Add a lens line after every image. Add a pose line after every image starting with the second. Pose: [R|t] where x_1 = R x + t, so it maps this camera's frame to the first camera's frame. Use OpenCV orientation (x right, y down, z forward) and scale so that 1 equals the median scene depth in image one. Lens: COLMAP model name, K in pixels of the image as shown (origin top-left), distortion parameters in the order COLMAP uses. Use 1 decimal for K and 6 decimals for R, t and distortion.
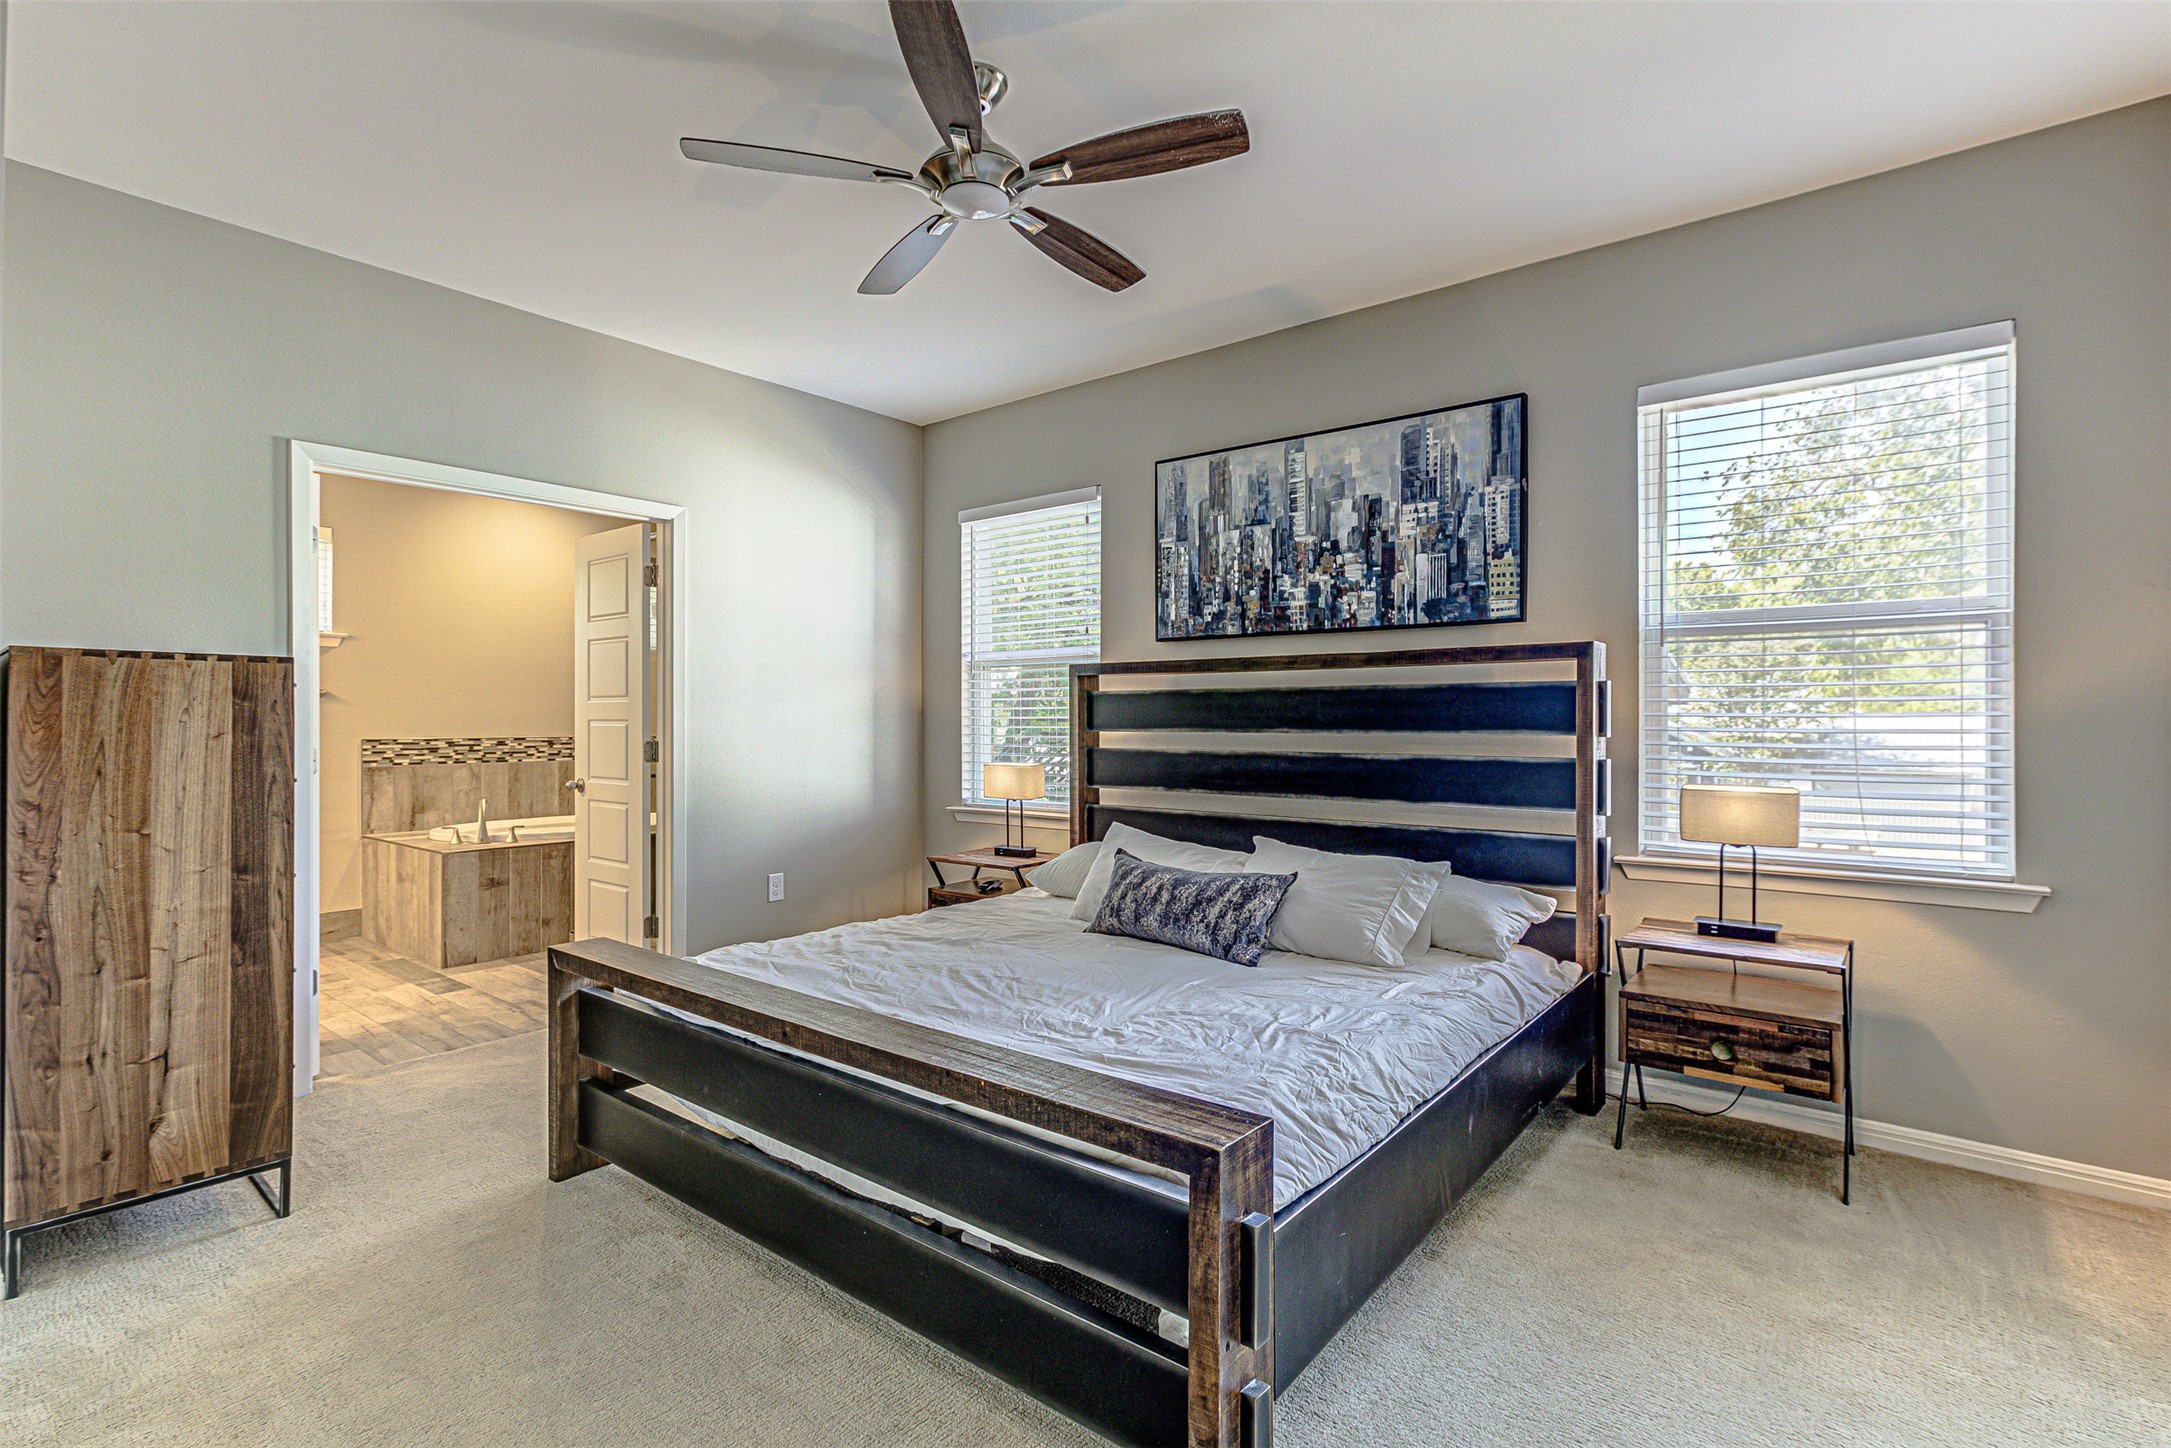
lens RADIAL K [[1021.3, 0, 1085.5], [0, 1021.3, 724.0], [0, 0, 1]] dist [0.001340, 0.000229]
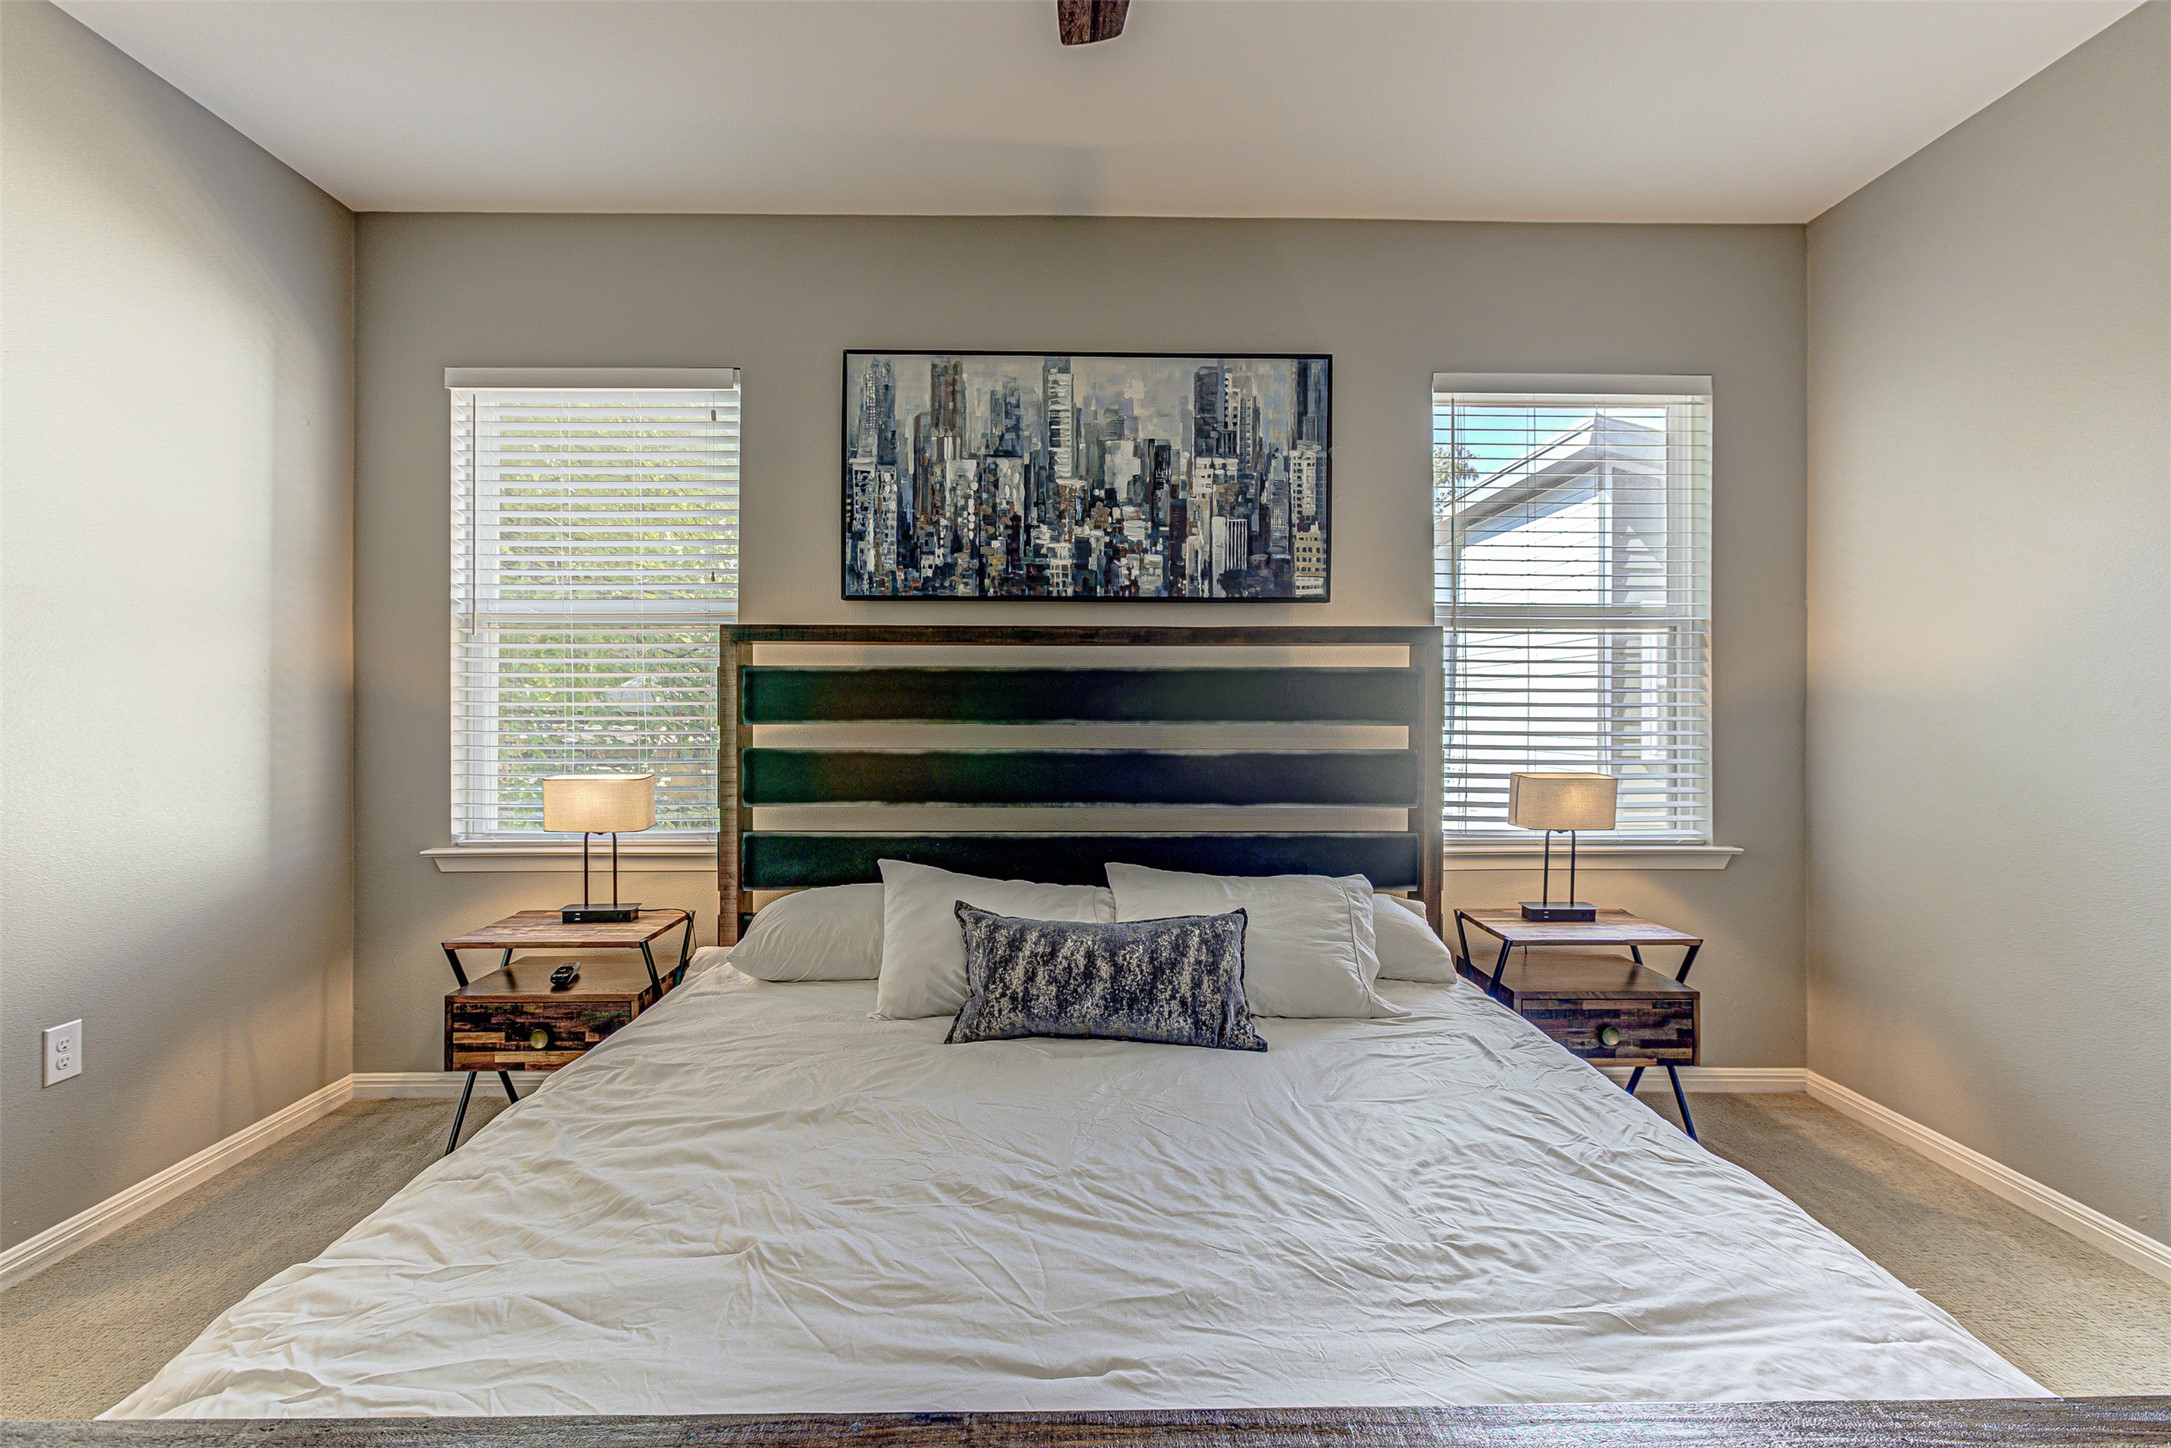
lens RADIAL K [[1001.0, 0, 1086.8], [0, 1001.0, 709.3], [0, 0, 1]] dist [-0.001046, 0.000448]
pose [[0.770793, 0.001242, 0.637084, -0.282426], [0.001533, 0.999992, -0.003805, -0.000243], [-0.637083, 0.003910, 0.770785, 0.395447]]
